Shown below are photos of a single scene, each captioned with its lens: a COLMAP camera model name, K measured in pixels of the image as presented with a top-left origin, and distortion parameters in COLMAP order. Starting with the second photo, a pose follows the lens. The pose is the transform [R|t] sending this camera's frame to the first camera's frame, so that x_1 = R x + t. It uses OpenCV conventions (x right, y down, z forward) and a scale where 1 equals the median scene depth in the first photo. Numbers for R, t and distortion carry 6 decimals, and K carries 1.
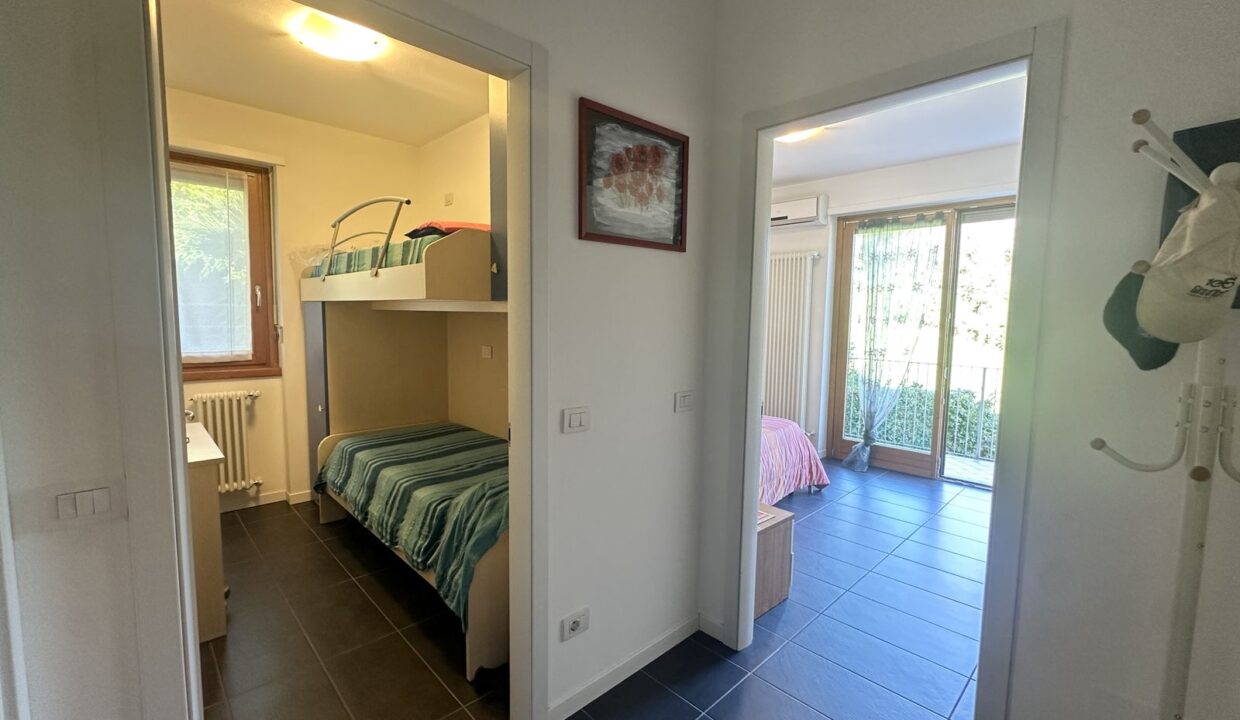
lens RADIAL K [[513.3, 0, 620.0], [0, 513.3, 360.0], [0, 0, 1]] dist [-0.000557, -0.000101]
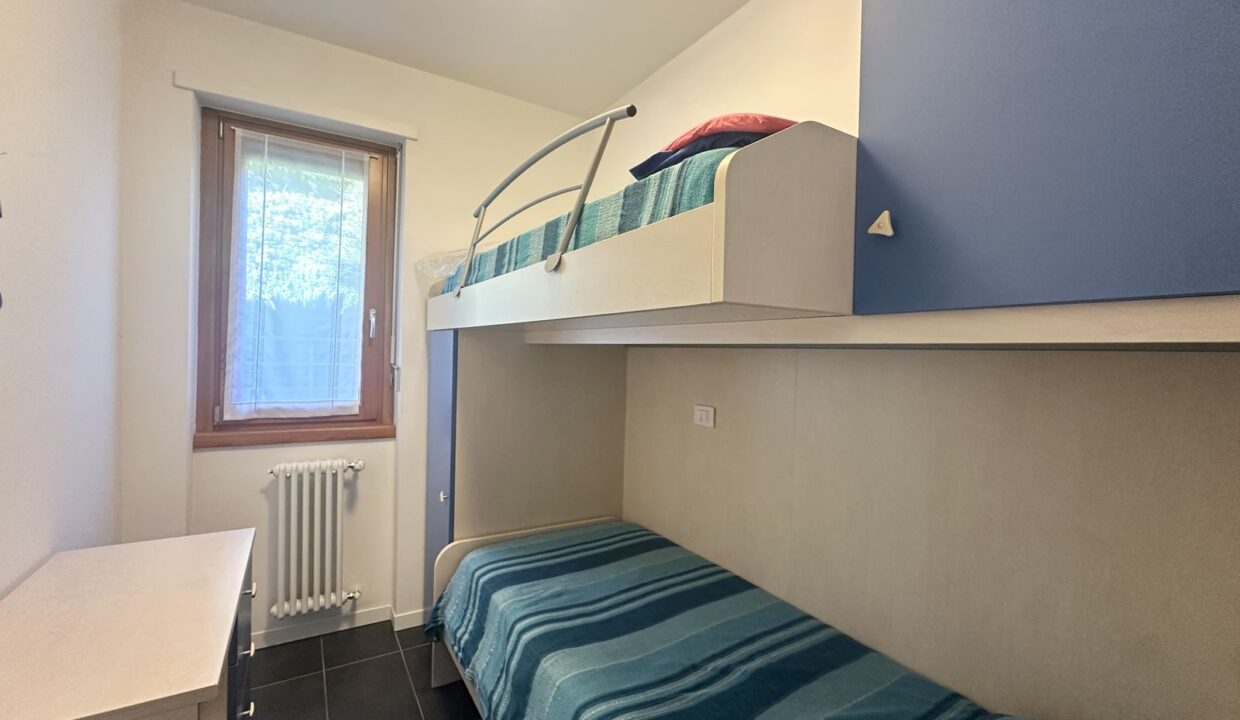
lens RADIAL K [[513.3, 0, 620.0], [0, 513.3, 360.0], [0, 0, 1]] dist [-0.000557, -0.000101]
pose [[0.977432, 0.013846, -0.210796, -0.229890], [-0.030775, 0.996537, -0.077244, -0.031343], [0.208997, 0.081988, 0.974473, 0.399918]]
